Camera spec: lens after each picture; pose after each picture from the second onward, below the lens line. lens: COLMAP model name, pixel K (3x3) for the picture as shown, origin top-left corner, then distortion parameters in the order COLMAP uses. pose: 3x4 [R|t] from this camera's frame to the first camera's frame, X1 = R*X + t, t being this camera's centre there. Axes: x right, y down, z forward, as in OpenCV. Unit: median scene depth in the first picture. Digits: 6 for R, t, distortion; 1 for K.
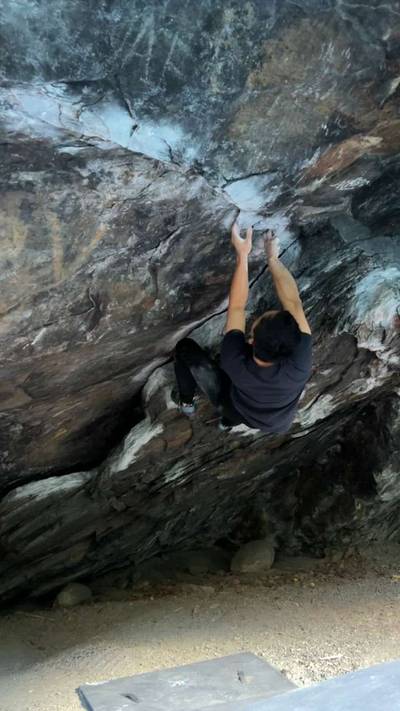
lens RADIAL K [[582.5, 0, 200.0], [0, 582.5, 355.5], [0, 0, 1]] dist [0.071567, -0.104111]
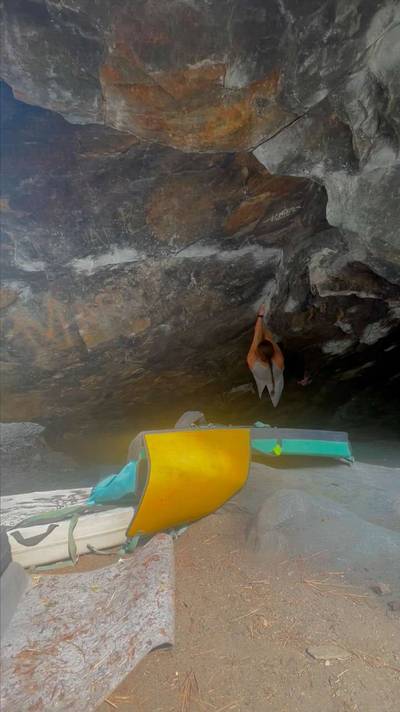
lens RADIAL K [[327.2, 0, 202.3], [0, 327.2, 367.9], [0, 0, 1]] dist [0.000916, 0.000019]
pose [[0.725404, -0.094174, -0.681850, 0.551591], [0.173702, 0.983581, 0.048950, 0.072289], [0.666045, -0.153947, 0.729852, -0.011571]]
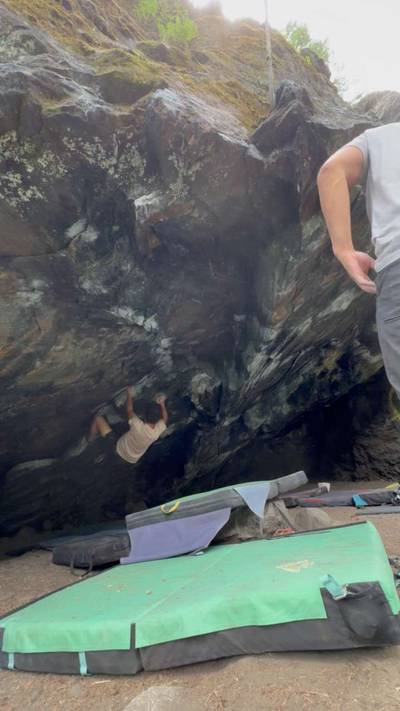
lens RADIAL K [[304.9, 0, 200.0], [0, 304.9, 355.5], [0, 0, 1]] dist [-0.000574, -0.000103]
pose [[0.931208, 0.123461, 0.342941, -0.161638], [-0.050523, 0.975525, -0.214007, 0.064684], [-0.360969, 0.181958, 0.914654, -0.271892]]
